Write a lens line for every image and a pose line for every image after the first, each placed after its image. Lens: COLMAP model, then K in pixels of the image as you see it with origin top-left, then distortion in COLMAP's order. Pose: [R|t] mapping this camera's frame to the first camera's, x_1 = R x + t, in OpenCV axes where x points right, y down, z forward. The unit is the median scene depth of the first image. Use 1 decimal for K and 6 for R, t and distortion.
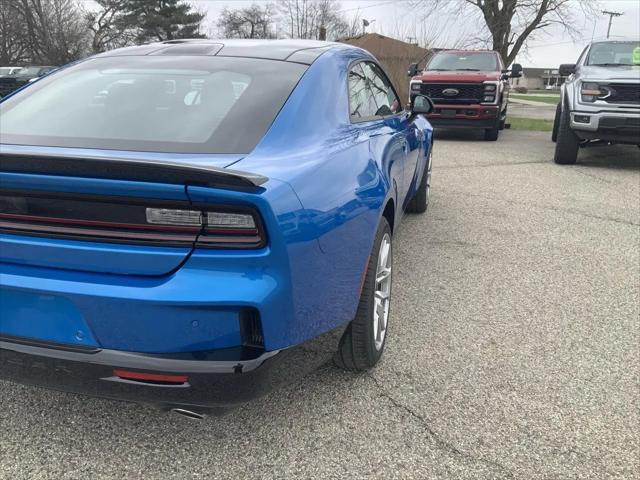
lens RADIAL K [[521.3, 0, 314.3], [0, 521.3, 239.2], [0, 0, 1]] dist [0.031605, -0.083104]
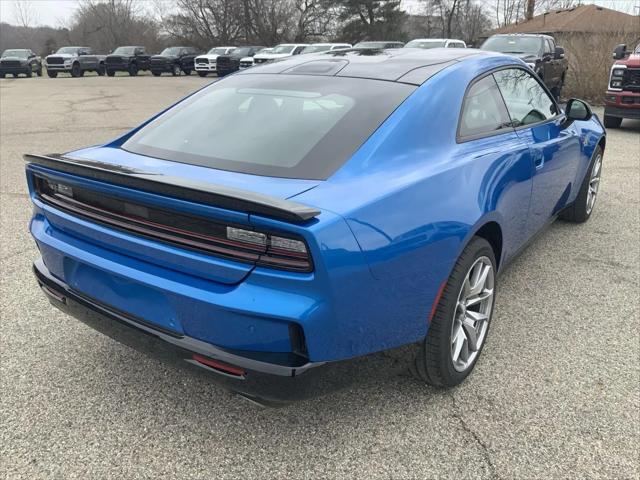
lens RADIAL K [[521.3, 0, 314.3], [0, 521.3, 239.2], [0, 0, 1]] dist [0.031605, -0.083104]
pose [[0.939275, 0.102654, -0.327451, 0.189804], [-0.089884, 0.994491, 0.053939, -0.081581], [0.331184, -0.021231, 0.943327, -0.047671]]
